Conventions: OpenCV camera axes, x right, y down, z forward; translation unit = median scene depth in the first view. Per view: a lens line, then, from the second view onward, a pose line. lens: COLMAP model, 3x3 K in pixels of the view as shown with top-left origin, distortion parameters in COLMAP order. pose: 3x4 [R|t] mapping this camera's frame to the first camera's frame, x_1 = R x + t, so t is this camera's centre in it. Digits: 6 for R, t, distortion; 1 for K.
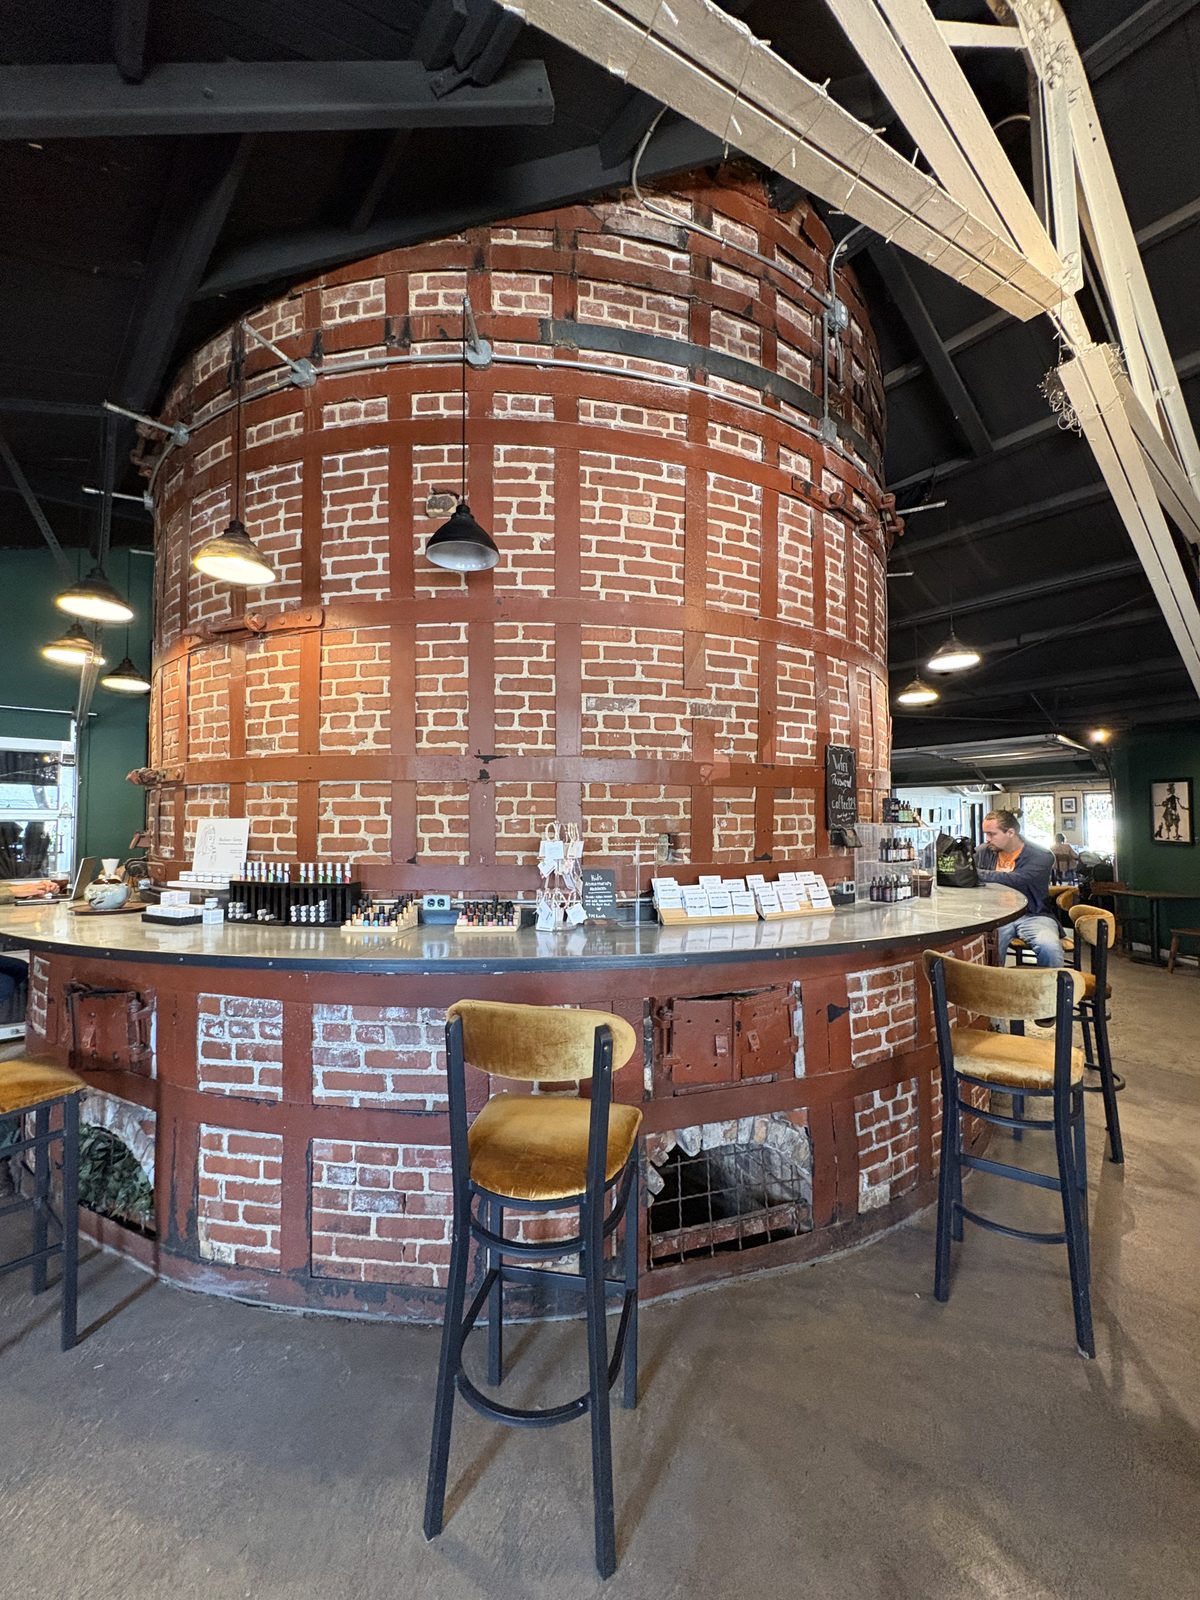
lens RADIAL K [[643.1, 0, 598.0], [0, 643.1, 796.8], [0, 0, 1]] dist [0.003715, -0.000998]
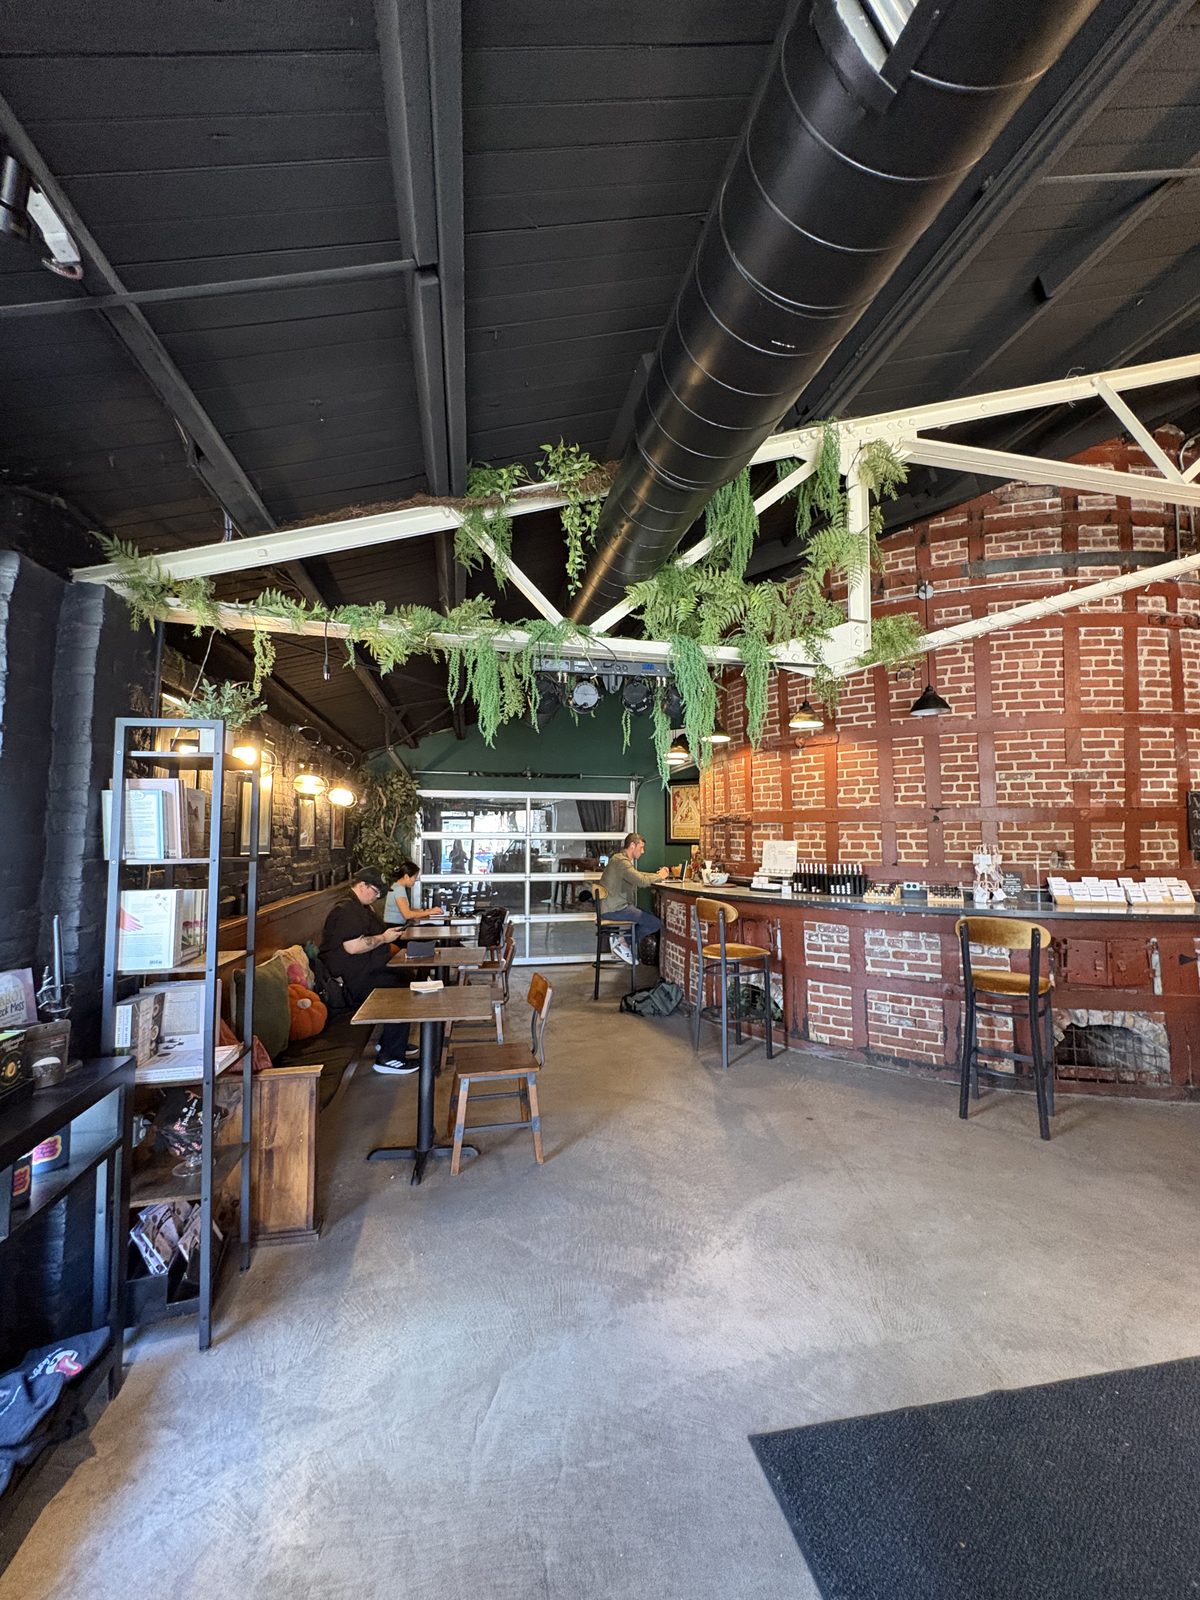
lens RADIAL K [[643.1, 0, 599.8], [0, 643.1, 798.4], [0, 0, 1]] dist [0.003715, -0.000998]
pose [[0.883441, -0.027374, -0.467741, -0.158764], [0.018797, 0.999559, -0.022994, -0.065157], [0.468165, 0.011522, 0.883566, -1.056745]]
